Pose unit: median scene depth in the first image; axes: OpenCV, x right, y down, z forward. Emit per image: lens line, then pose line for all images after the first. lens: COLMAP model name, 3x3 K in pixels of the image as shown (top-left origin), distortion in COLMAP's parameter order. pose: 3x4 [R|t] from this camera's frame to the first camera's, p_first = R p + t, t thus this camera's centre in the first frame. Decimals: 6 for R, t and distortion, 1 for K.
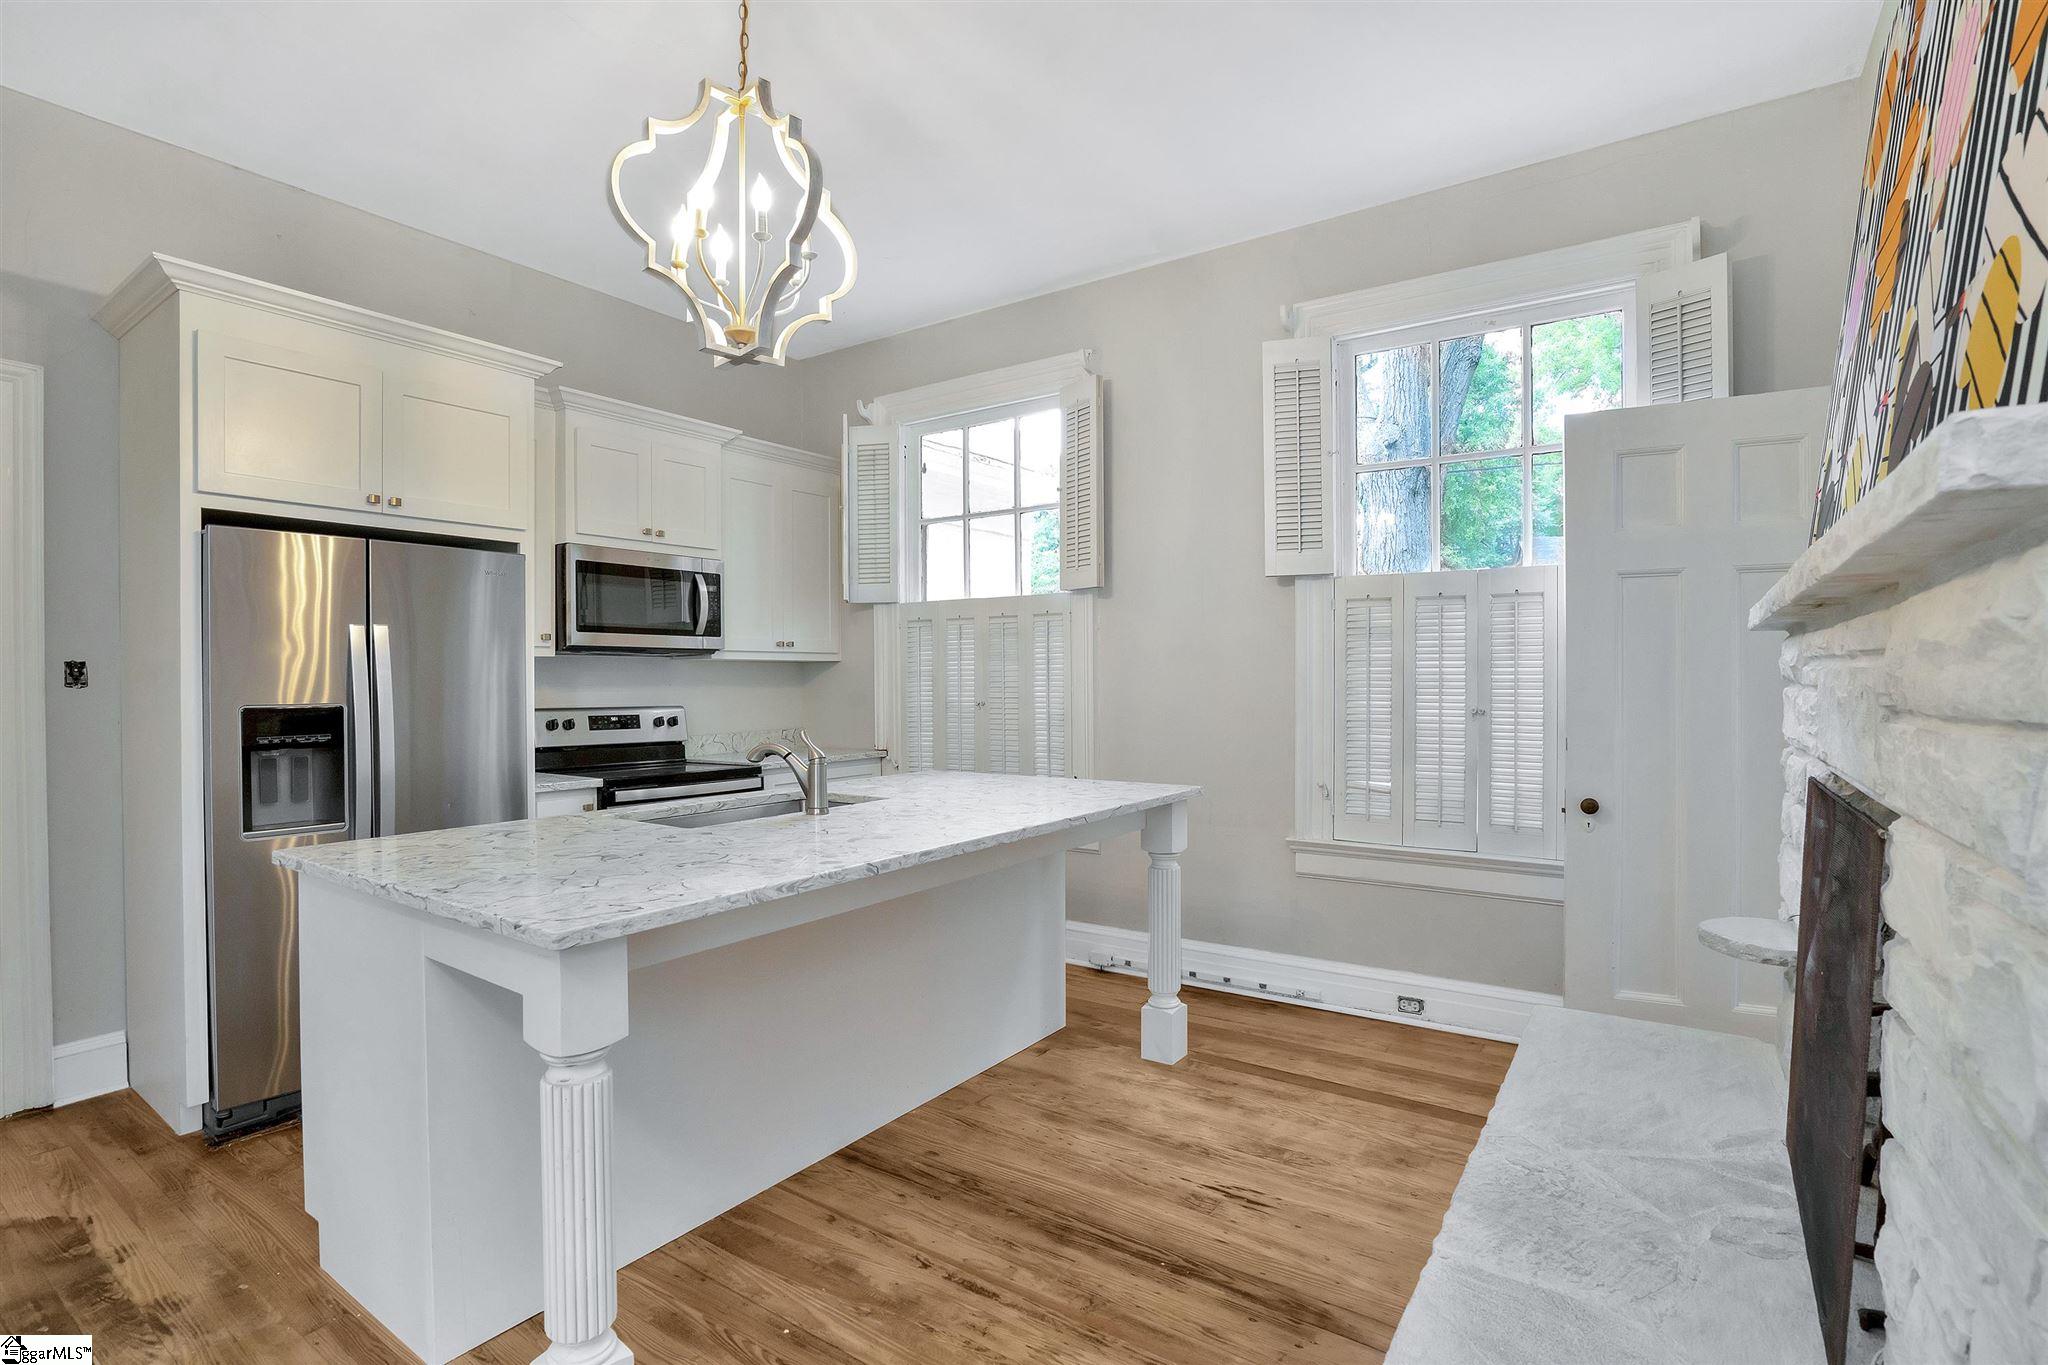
lens RADIAL K [[962.9, 0, 1012.1], [0, 962.9, 691.2], [0, 0, 1]] dist [-0.048658, 0.023382]
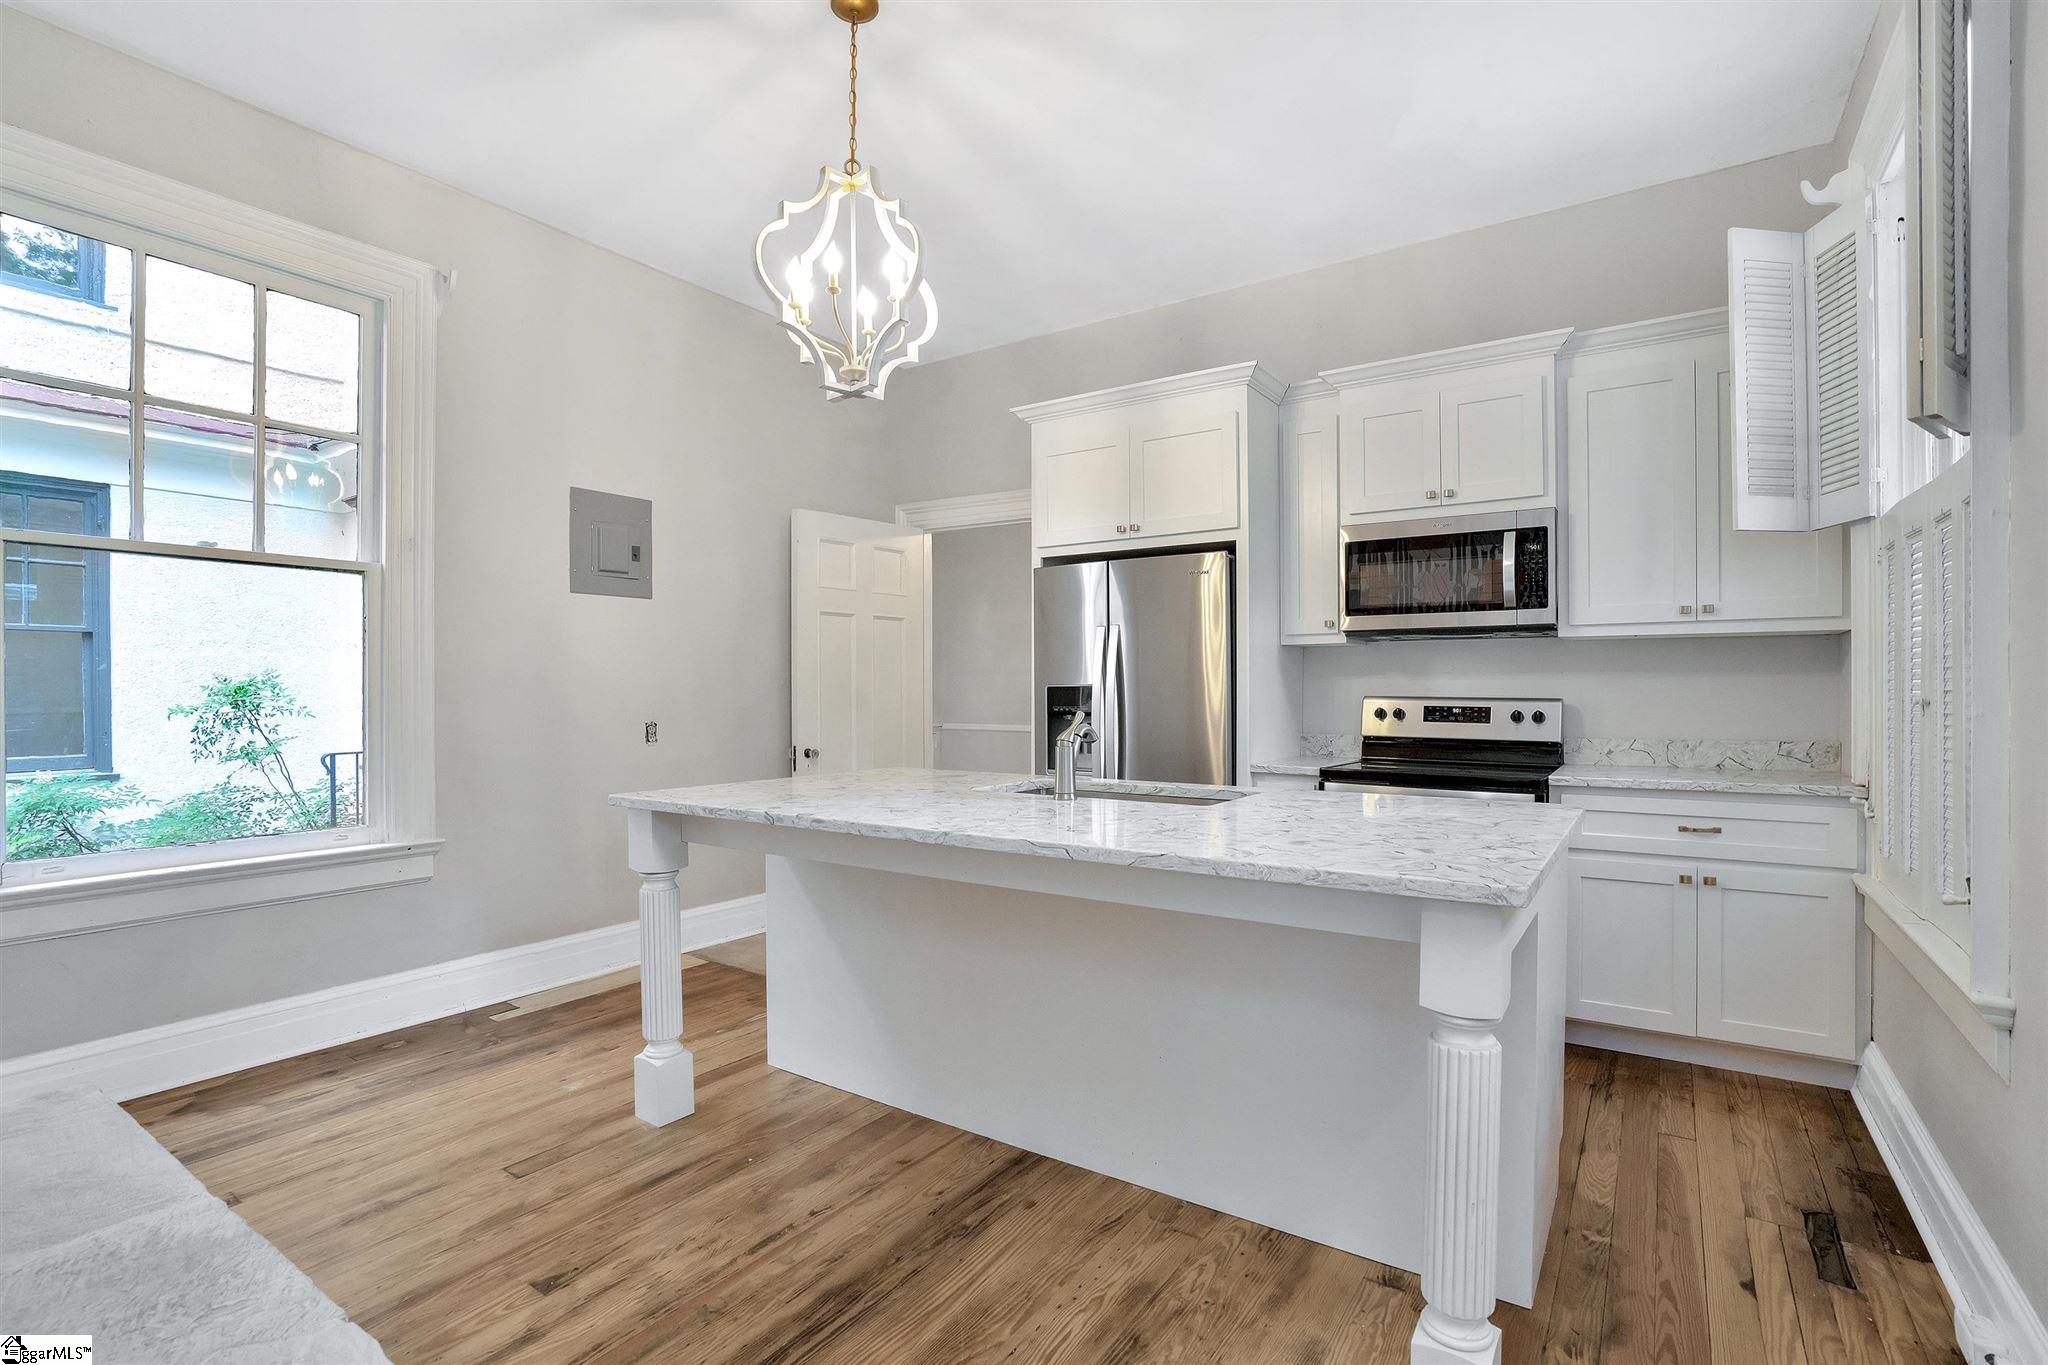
lens RADIAL K [[962.9, 0, 1012.1], [0, 962.9, 691.2], [0, 0, 1]] dist [-0.048658, 0.023382]
pose [[0.010476, 0.008886, -0.999906, 0.725280], [-0.011505, 0.999895, 0.008766, 0.012754], [0.999879, 0.011412, 0.010577, 0.912592]]
